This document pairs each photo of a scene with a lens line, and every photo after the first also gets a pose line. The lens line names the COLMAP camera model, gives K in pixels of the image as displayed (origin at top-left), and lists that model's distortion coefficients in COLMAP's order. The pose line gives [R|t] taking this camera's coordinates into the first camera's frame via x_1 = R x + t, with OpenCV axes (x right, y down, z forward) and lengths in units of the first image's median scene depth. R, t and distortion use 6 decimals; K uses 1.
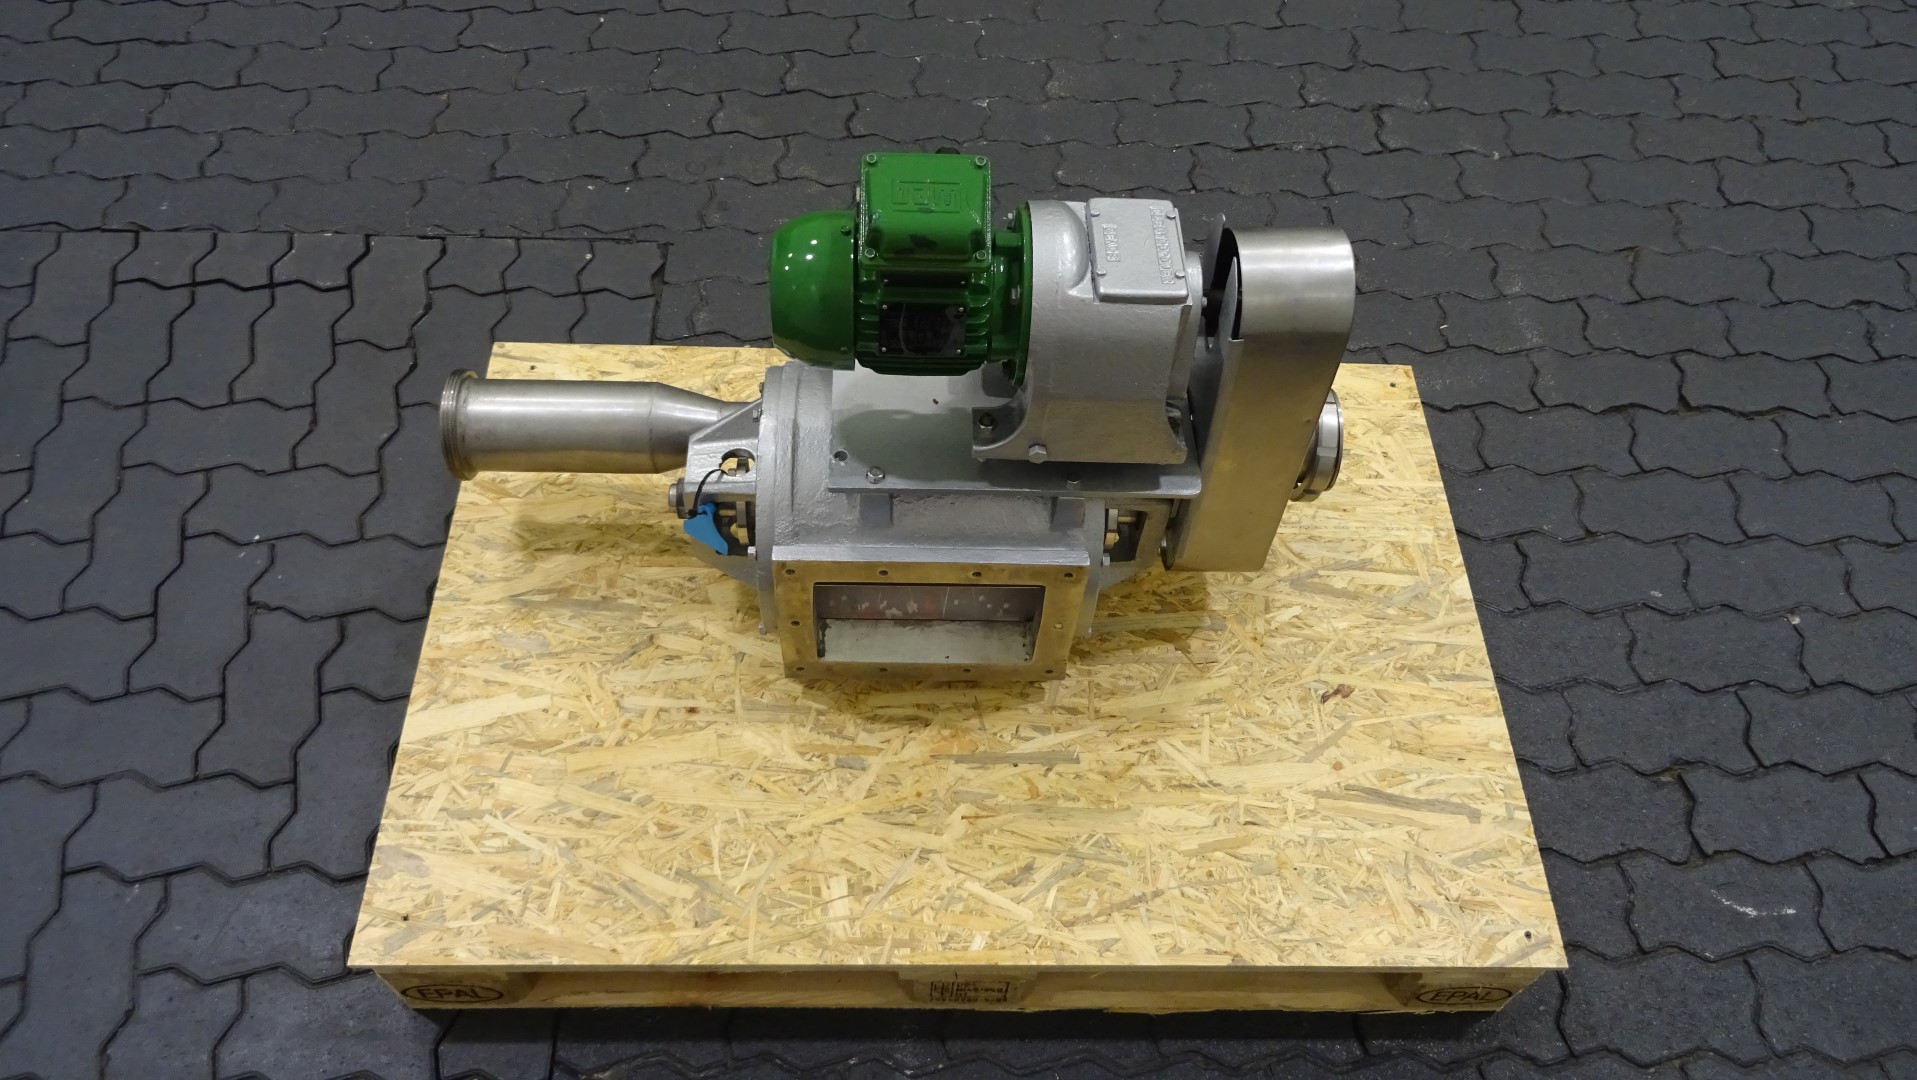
lens RADIAL K [[1375.9, 0, 957.2], [0, 1375.9, 541.1], [0, 0, 1]] dist [0.004056, -0.009375]
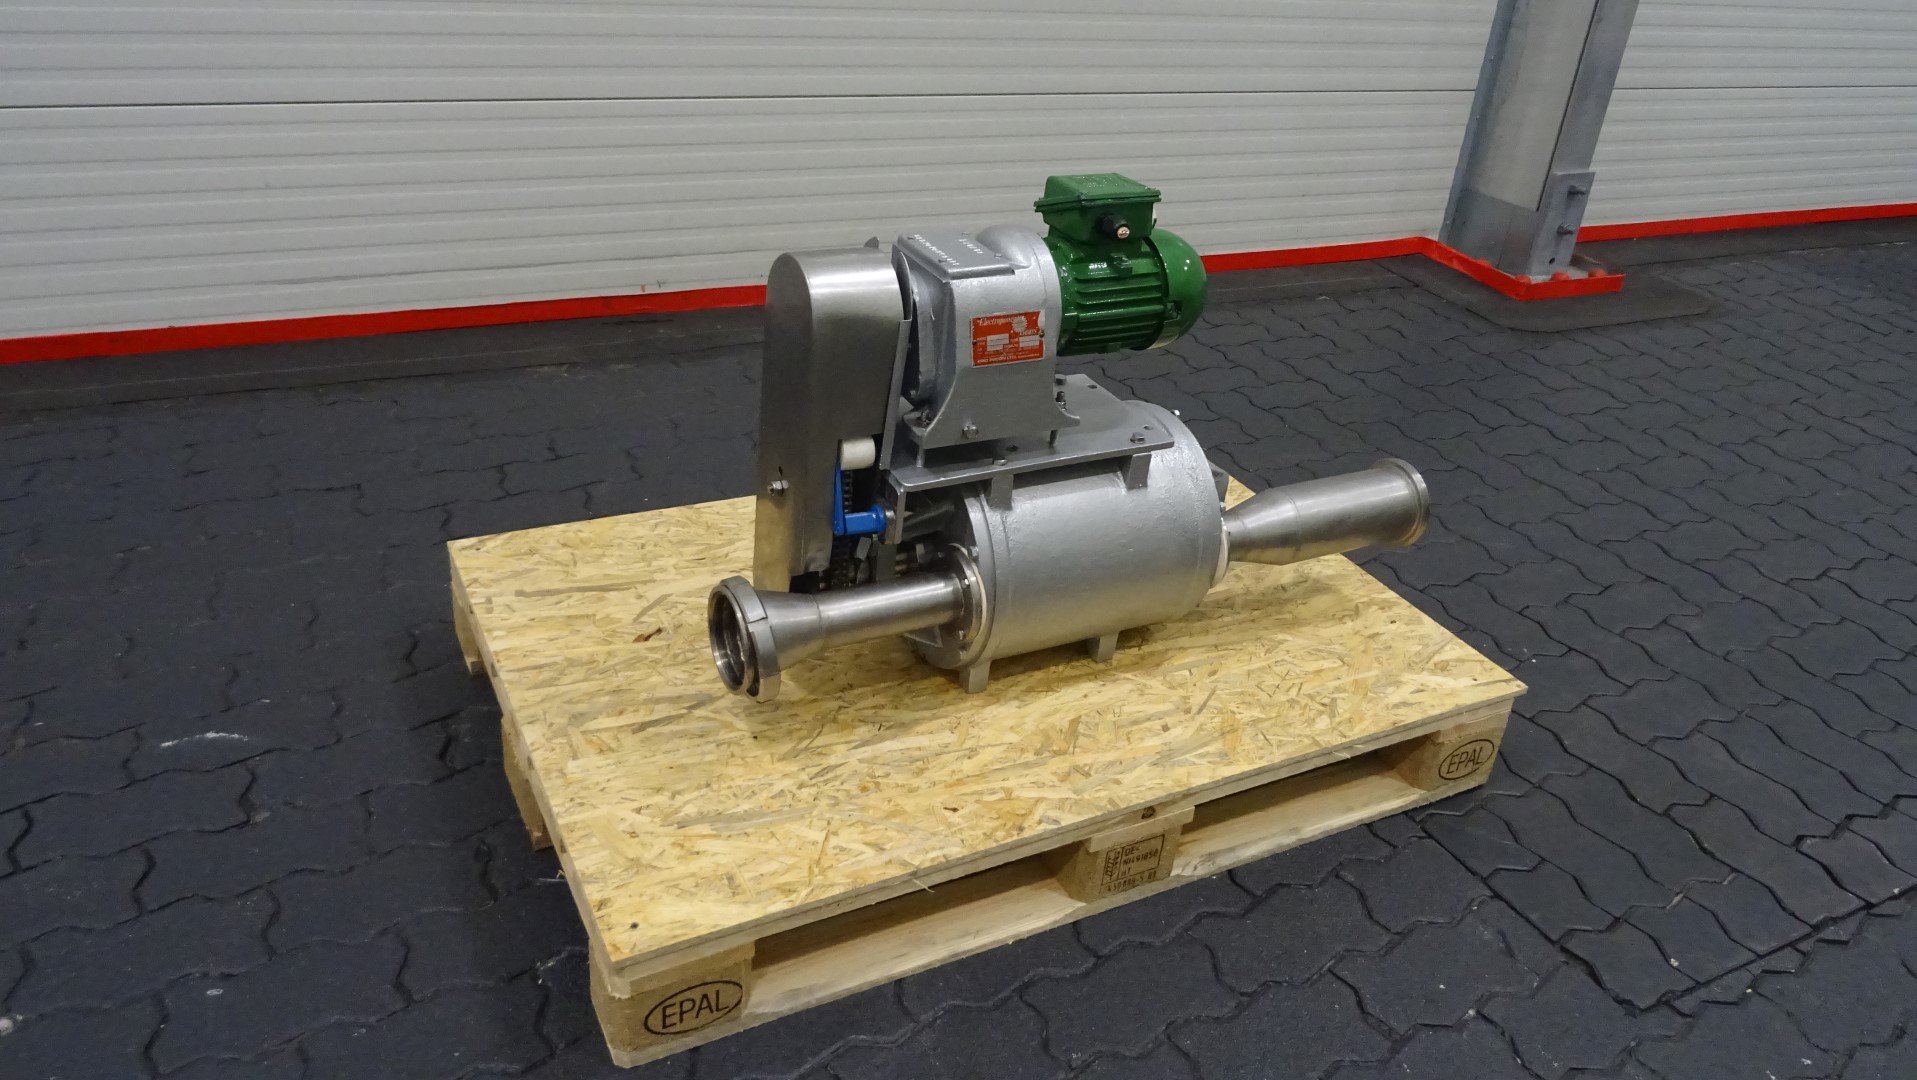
lens RADIAL K [[1375.9, 0, 956.1], [0, 1375.9, 545.1], [0, 0, 1]] dist [0.004056, -0.009375]
pose [[-0.880322, 0.111905, -0.460989, 0.576811], [-0.452487, 0.093706, 0.886834, -1.017452], [0.142438, 0.989291, -0.031856, 1.028418]]
